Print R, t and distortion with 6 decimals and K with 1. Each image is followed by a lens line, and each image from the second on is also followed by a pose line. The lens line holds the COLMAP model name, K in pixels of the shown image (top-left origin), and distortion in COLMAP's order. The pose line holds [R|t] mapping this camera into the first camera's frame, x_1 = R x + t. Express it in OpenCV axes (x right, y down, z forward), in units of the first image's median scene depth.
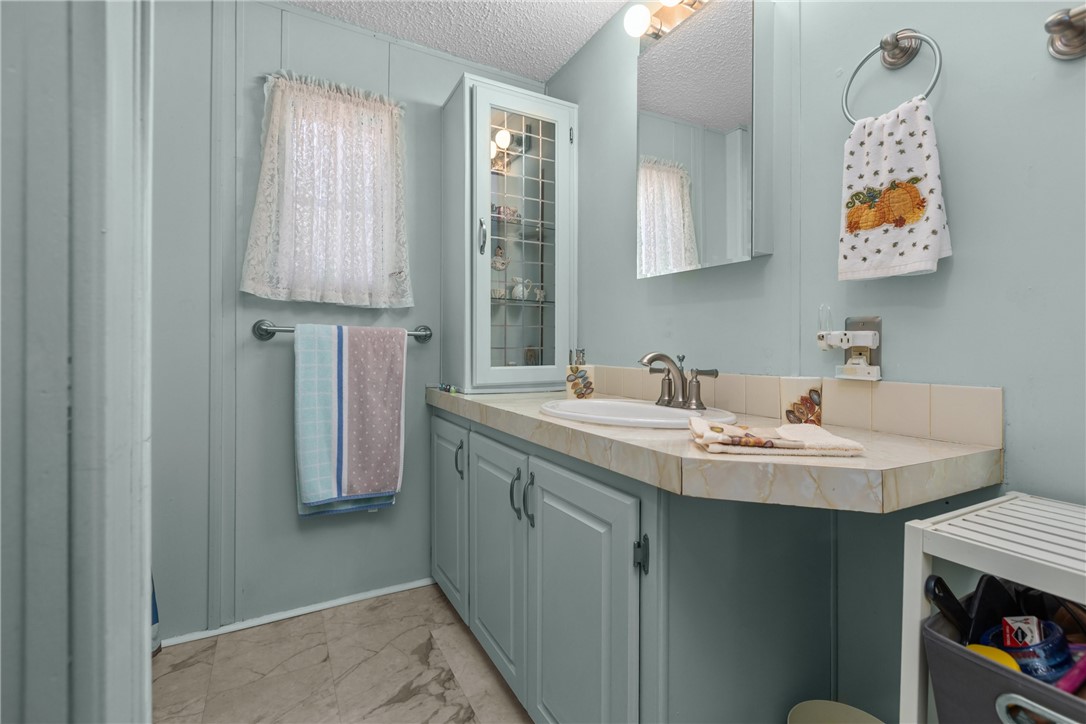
lens RADIAL K [[495.0, 0, 543.8], [0, 495.0, 344.3], [0, 0, 1]] dist [0.002021, 0.000159]
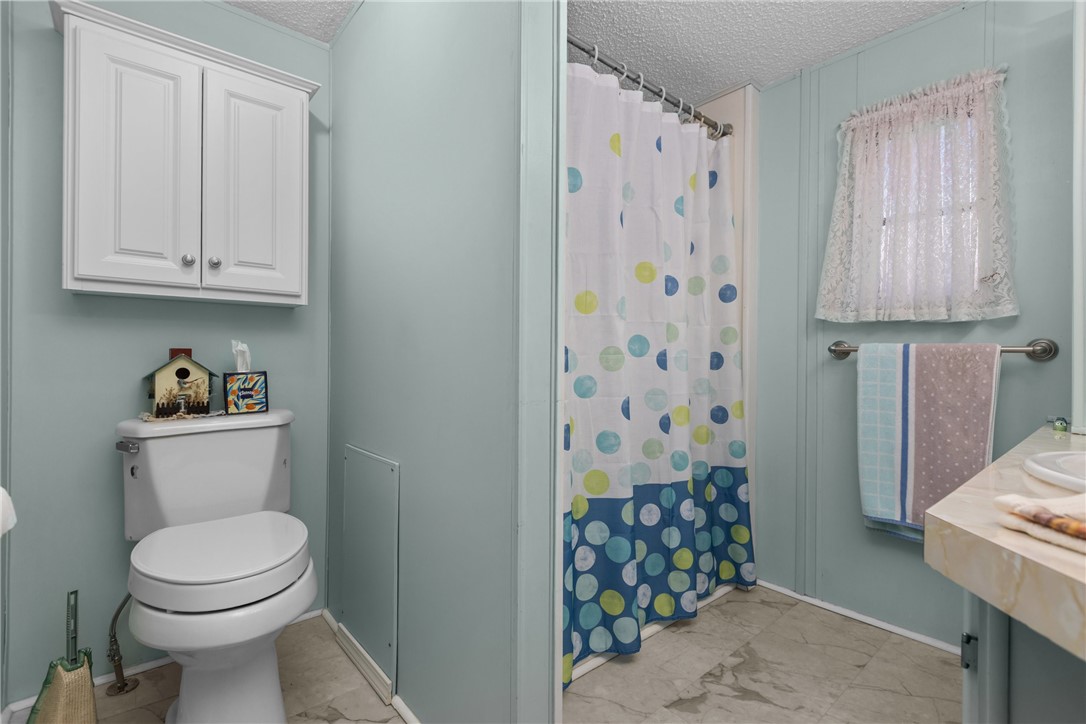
lens RADIAL K [[497.2, 0, 548.4], [0, 497.2, 356.1], [0, 0, 1]] dist [0.002310, 0.000107]
pose [[0.203999, -0.012553, -0.978891, 0.400193], [-0.003187, 0.999904, -0.013486, 0.001731], [0.978966, 0.005871, 0.203940, 0.126388]]
